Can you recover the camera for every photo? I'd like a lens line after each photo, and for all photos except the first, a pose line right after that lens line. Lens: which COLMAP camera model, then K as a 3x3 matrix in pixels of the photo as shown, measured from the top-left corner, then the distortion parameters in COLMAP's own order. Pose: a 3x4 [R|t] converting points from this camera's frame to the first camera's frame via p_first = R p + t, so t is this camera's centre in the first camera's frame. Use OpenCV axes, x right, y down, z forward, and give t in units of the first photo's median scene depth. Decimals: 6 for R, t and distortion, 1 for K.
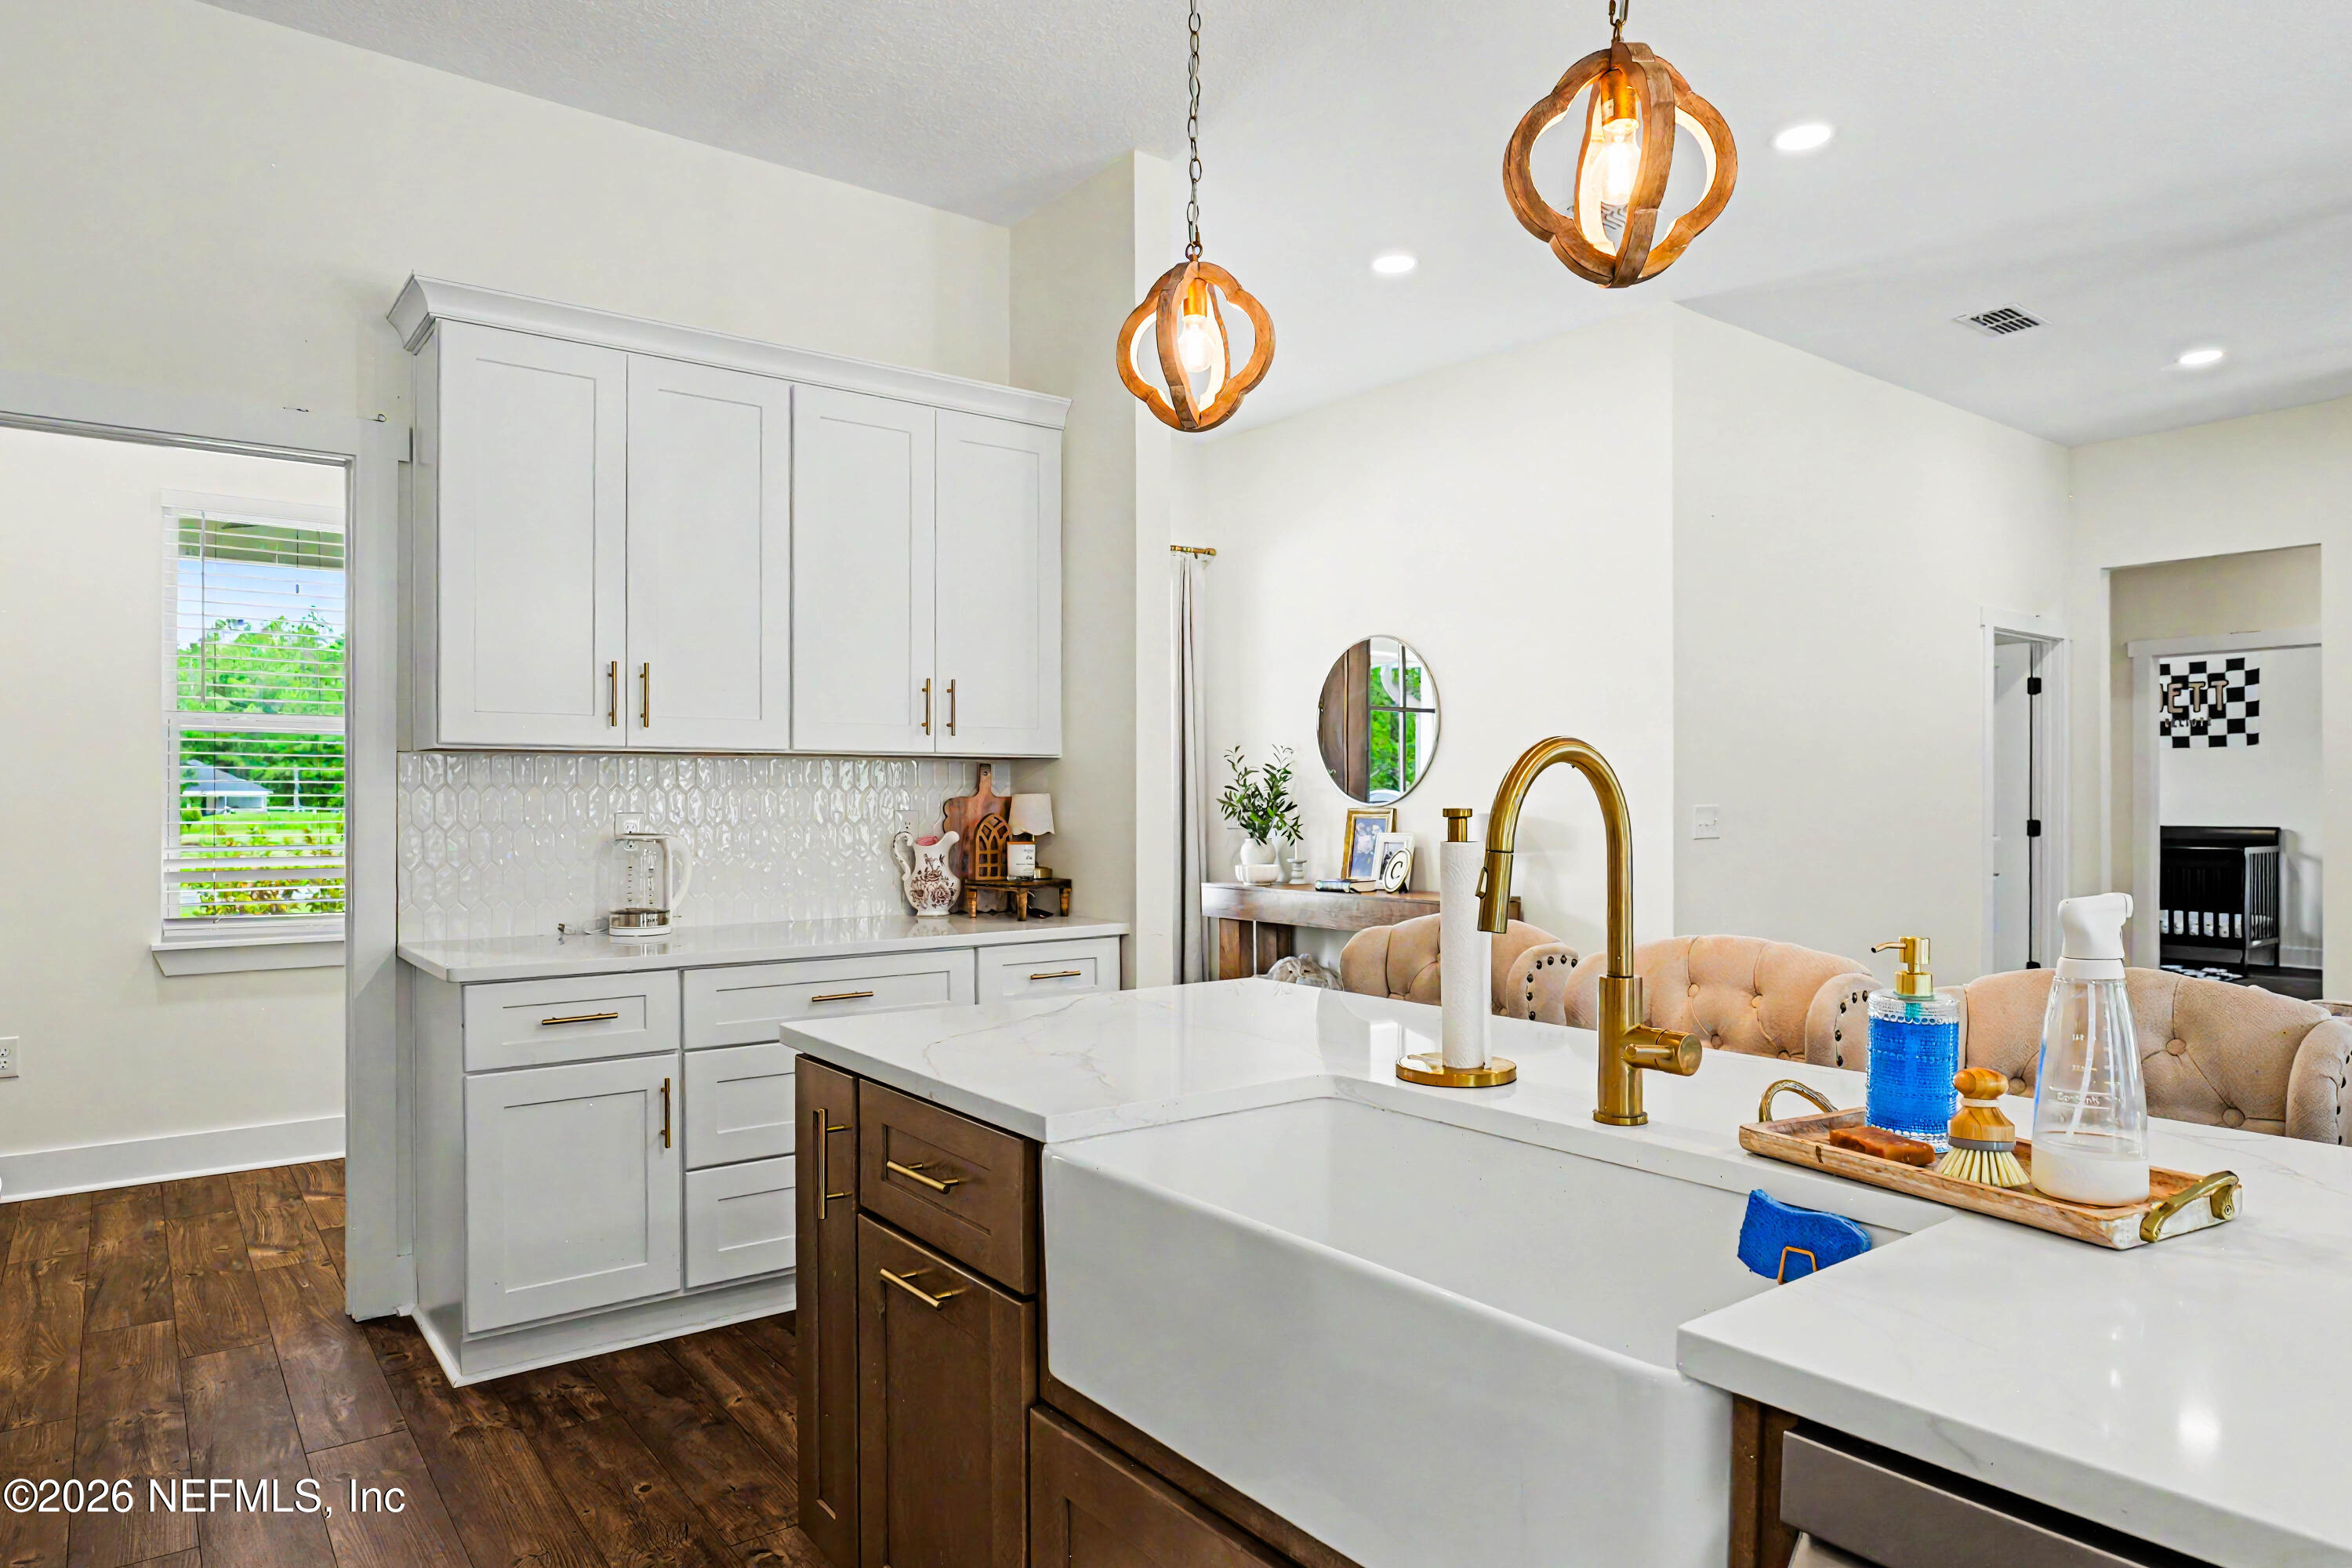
lens RADIAL K [[1404.5, 0, 1176.1], [0, 1404.5, 819.0], [0, 0, 1]] dist [-0.003658, -0.002558]
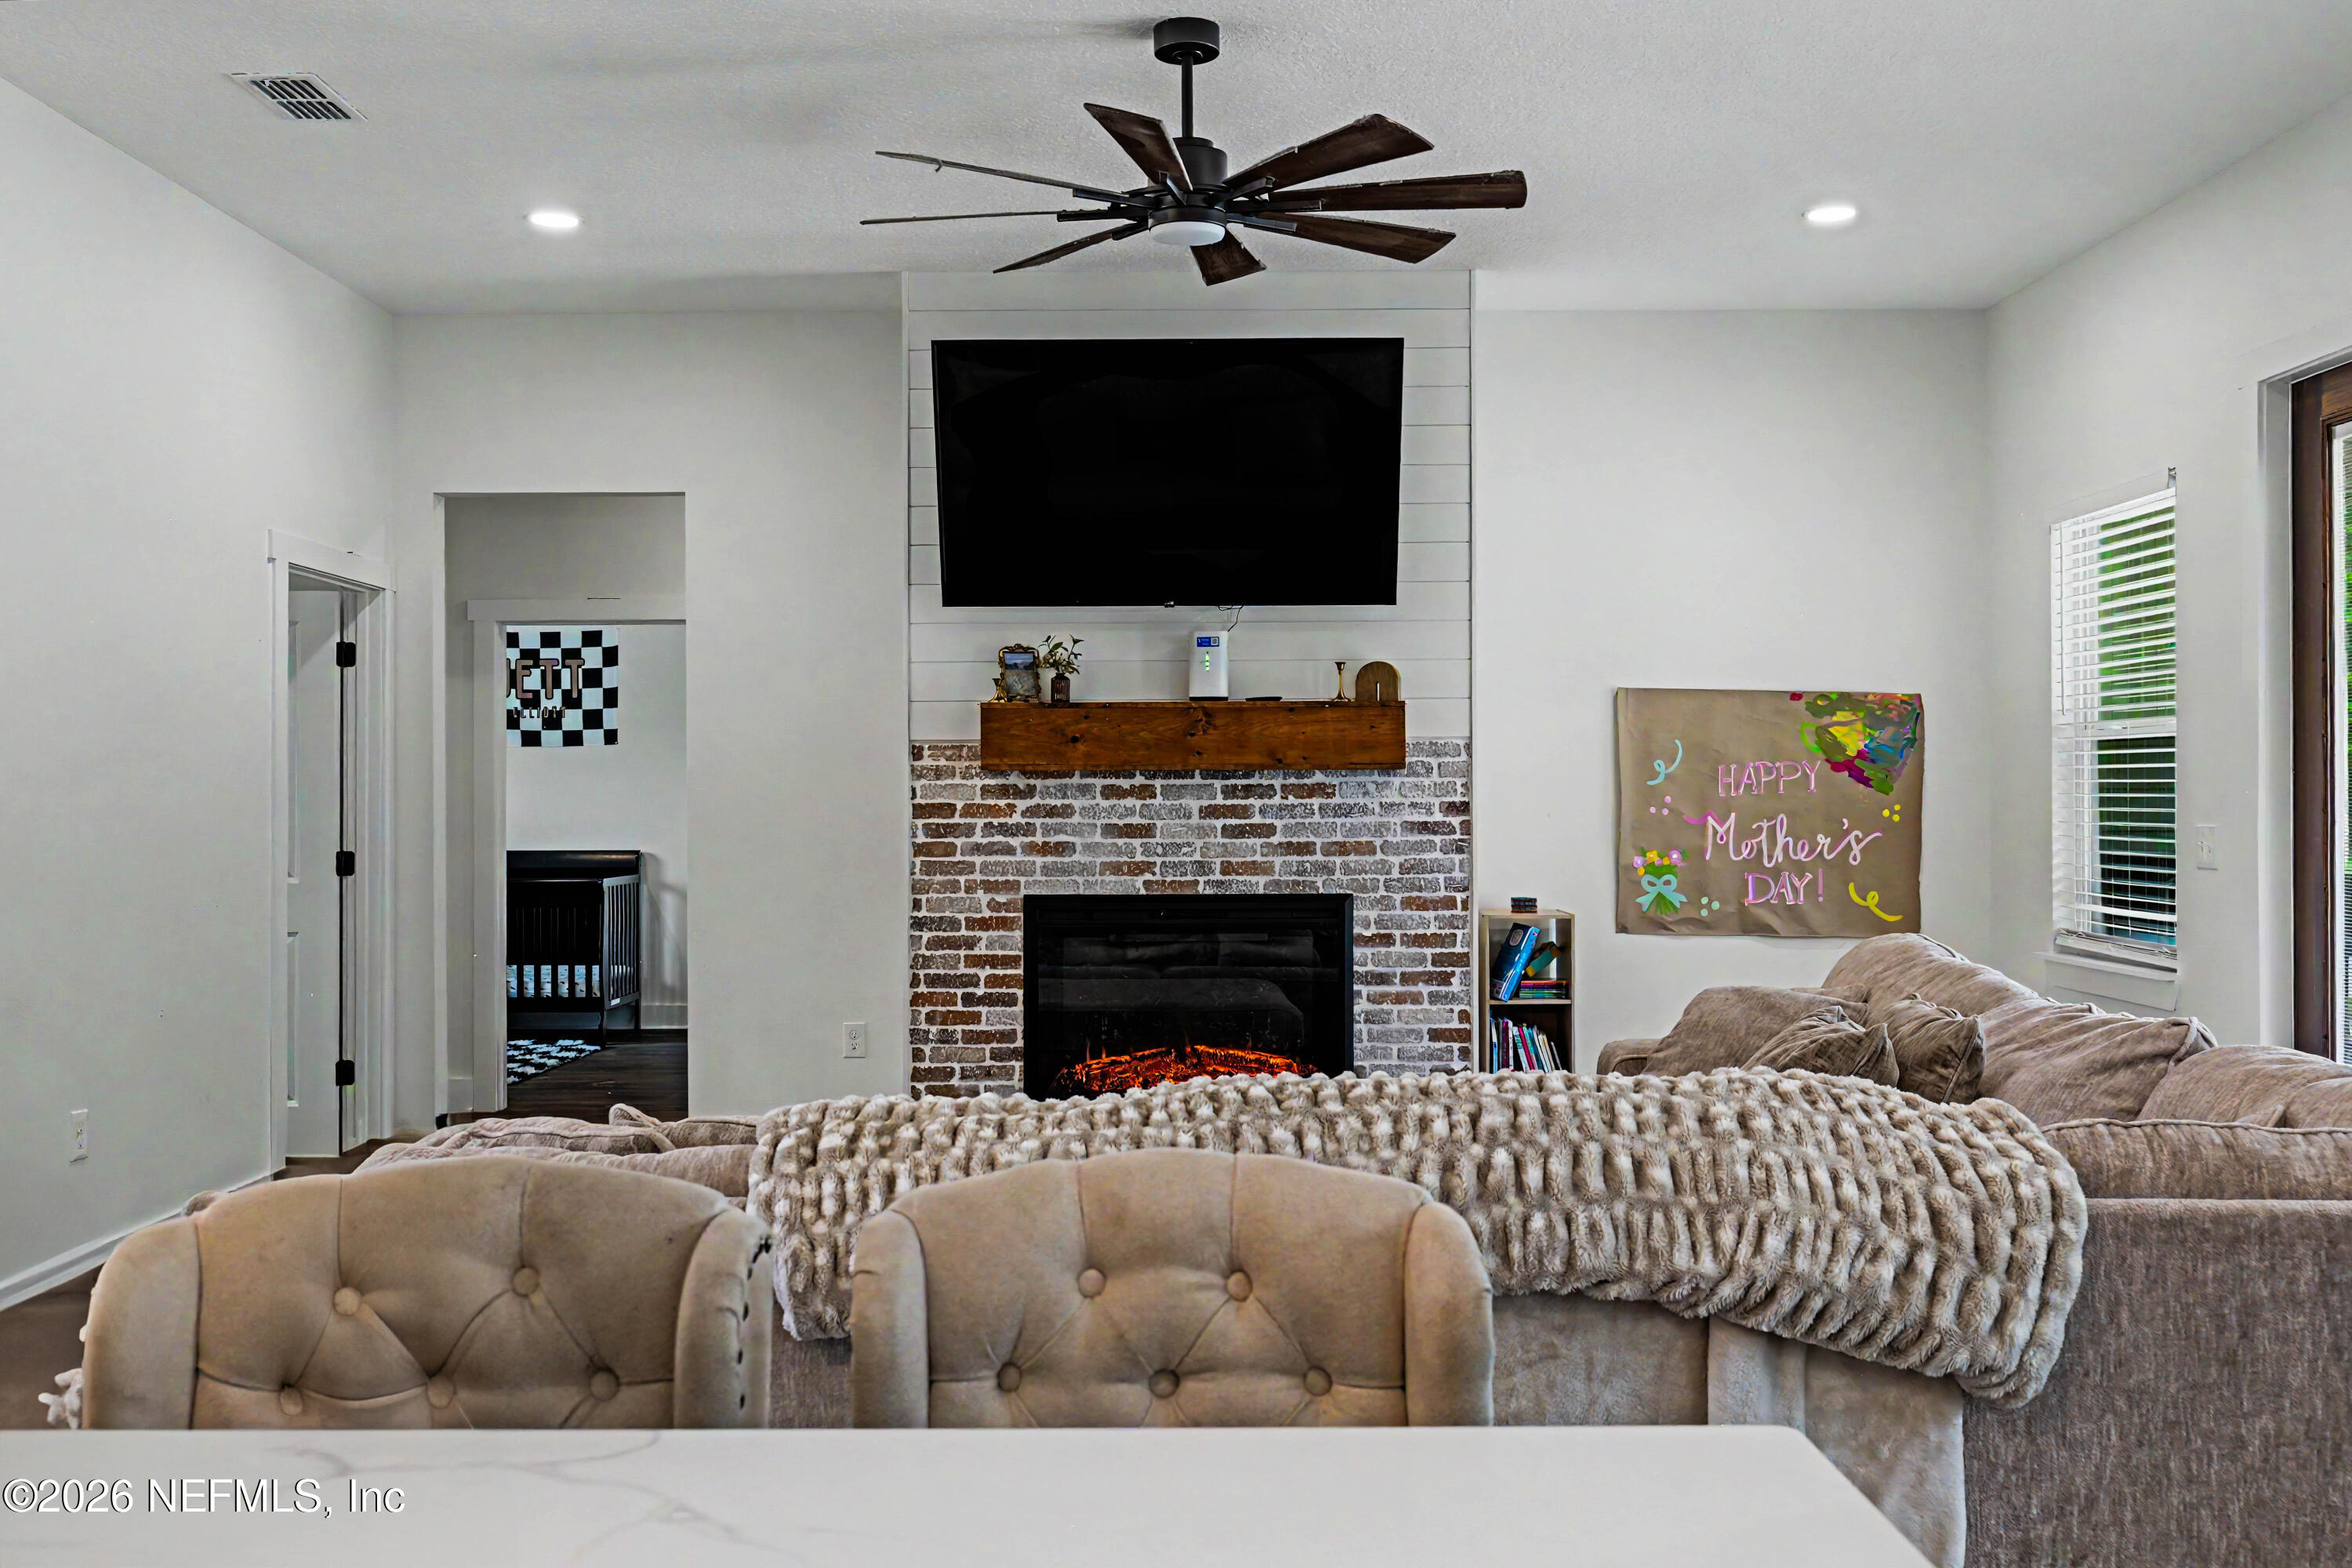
lens RADIAL K [[2132.0, 0, 1185.9], [0, 2132.0, 791.8], [0, 0, 1]] dist [0.004235, 0.005290]
pose [[0.605582, 0.007278, 0.795750, 0.027674], [0.006738, 0.999875, -0.014272, -0.008151], [-0.795755, 0.014004, 0.605457, 0.039209]]
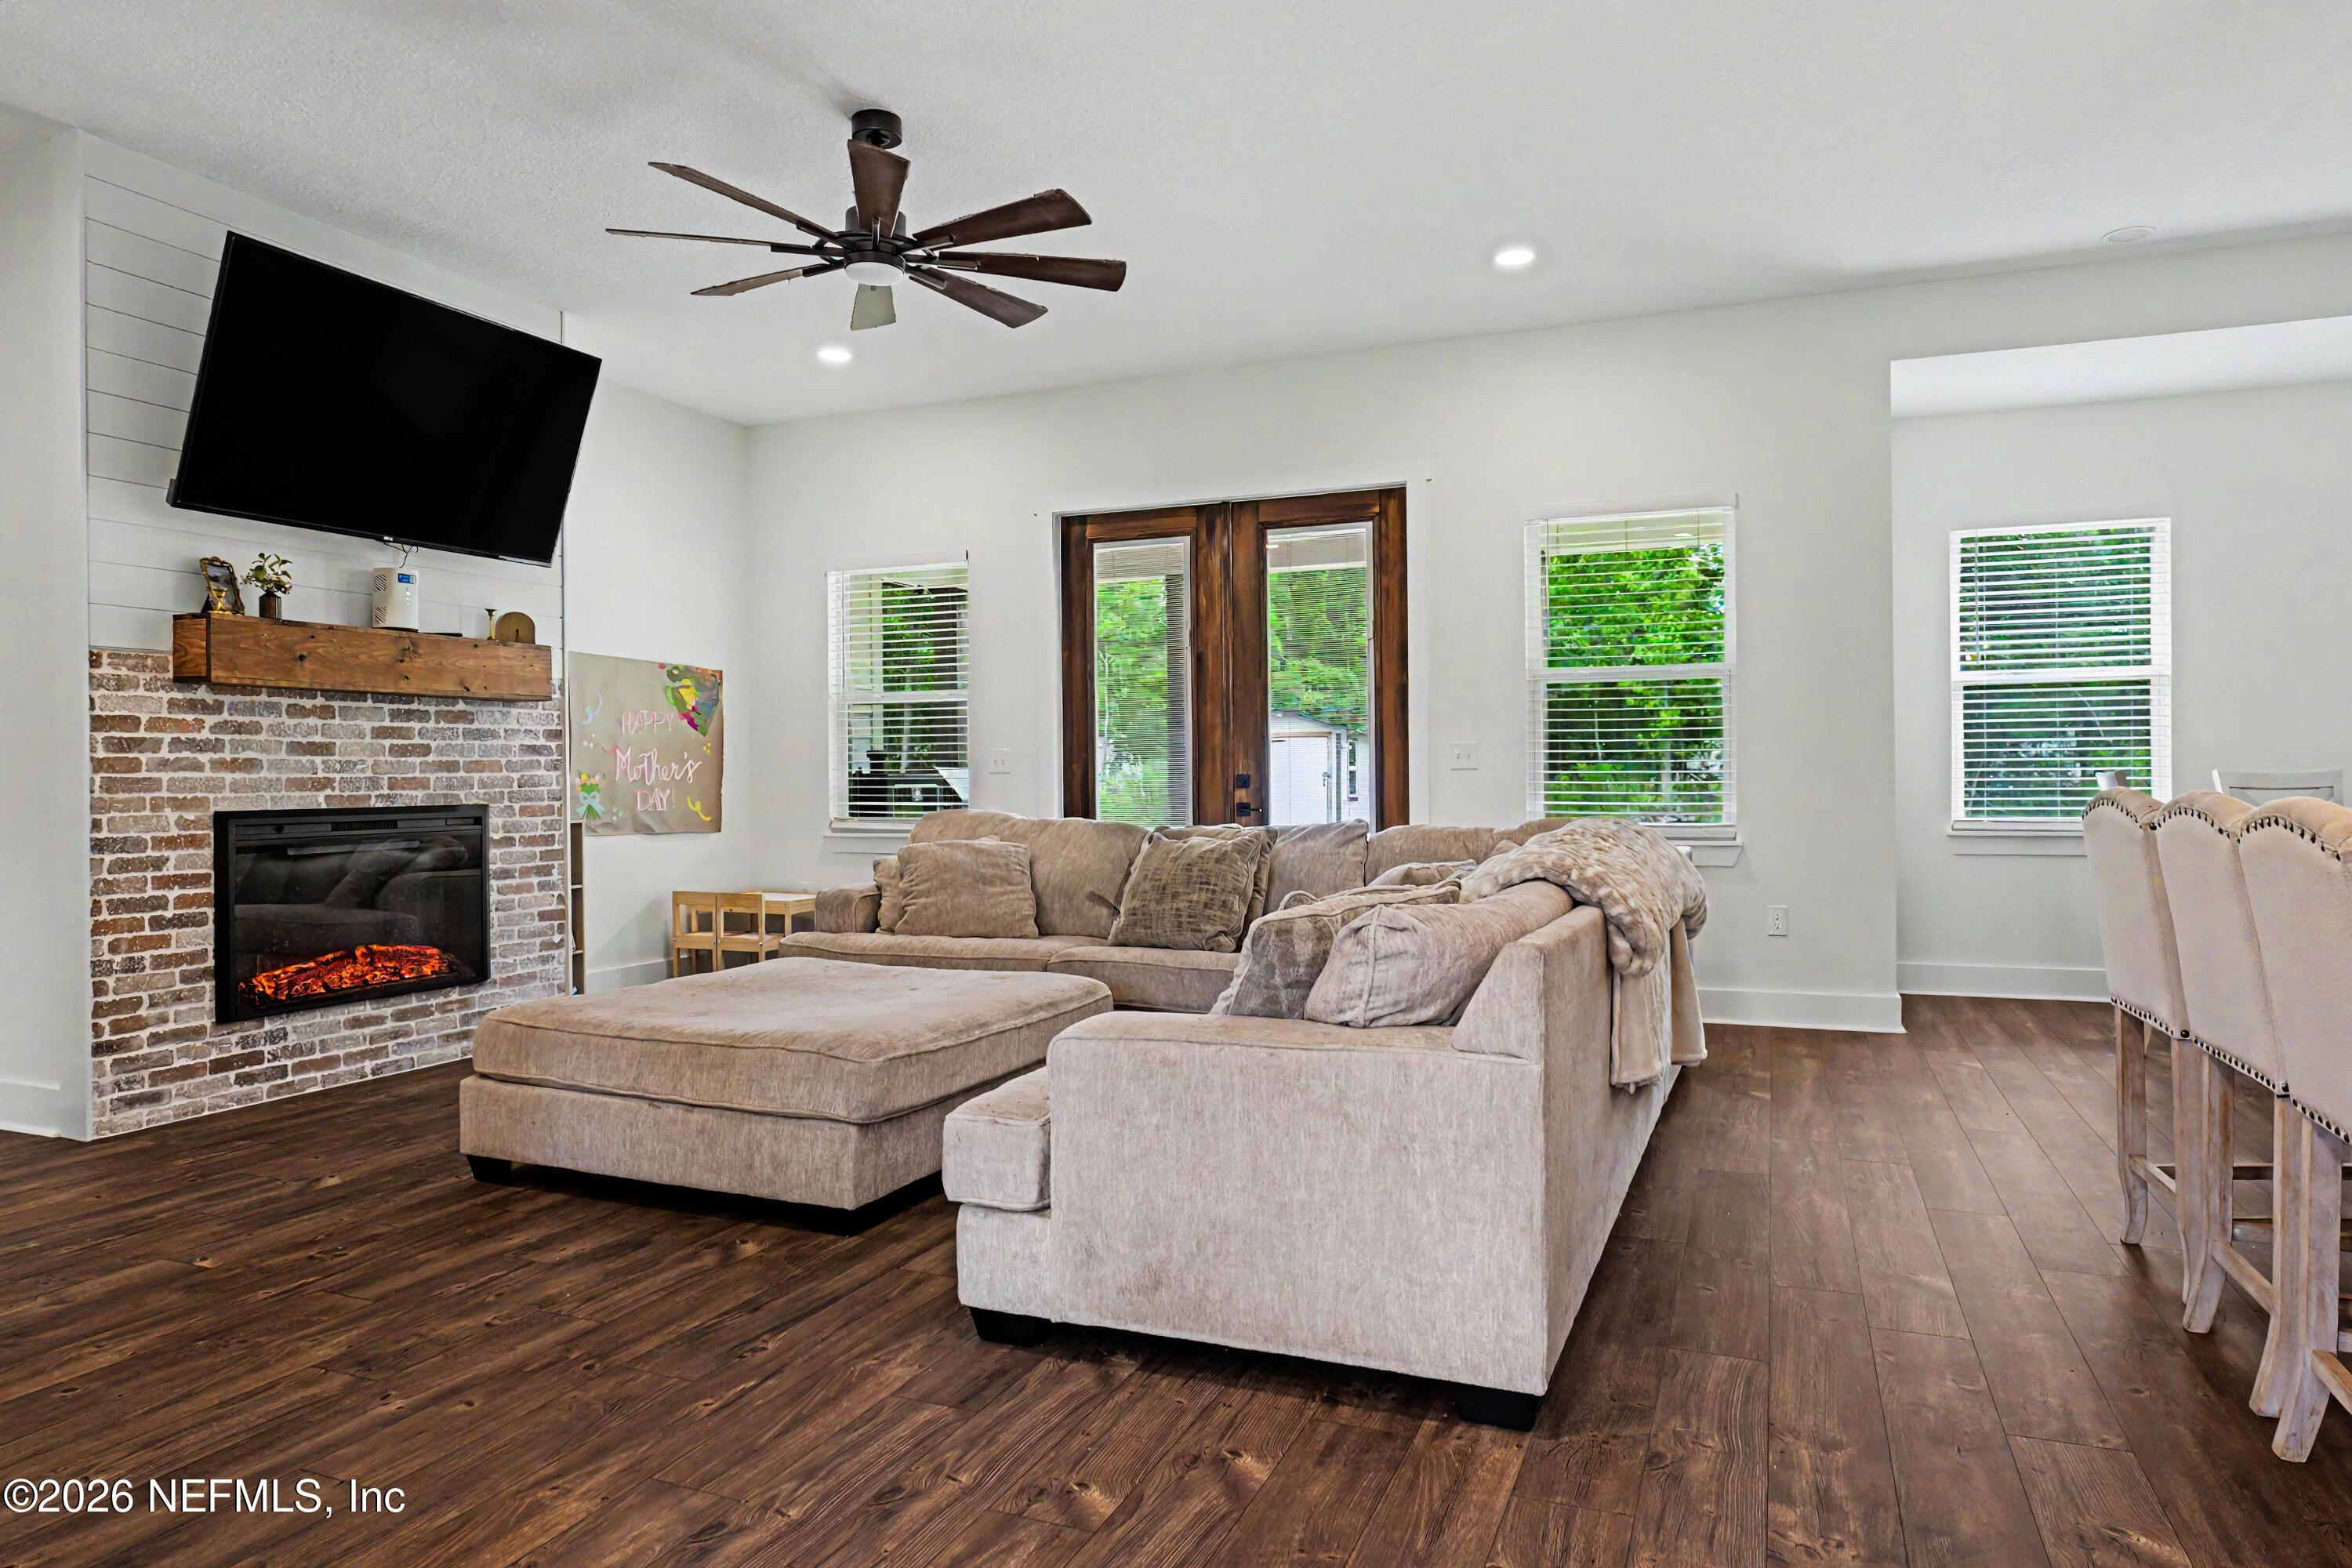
lens RADIAL K [[1432.7, 0, 1176.0], [0, 1432.7, 784.0], [0, 0, 1]] dist [-0.014574, 0.002613]
pose [[-0.498777, 0.005264, 0.866714, -0.002462], [0.020449, 0.999775, 0.005696, 0.010049], [-0.866489, 0.020565, -0.498772, 0.464510]]
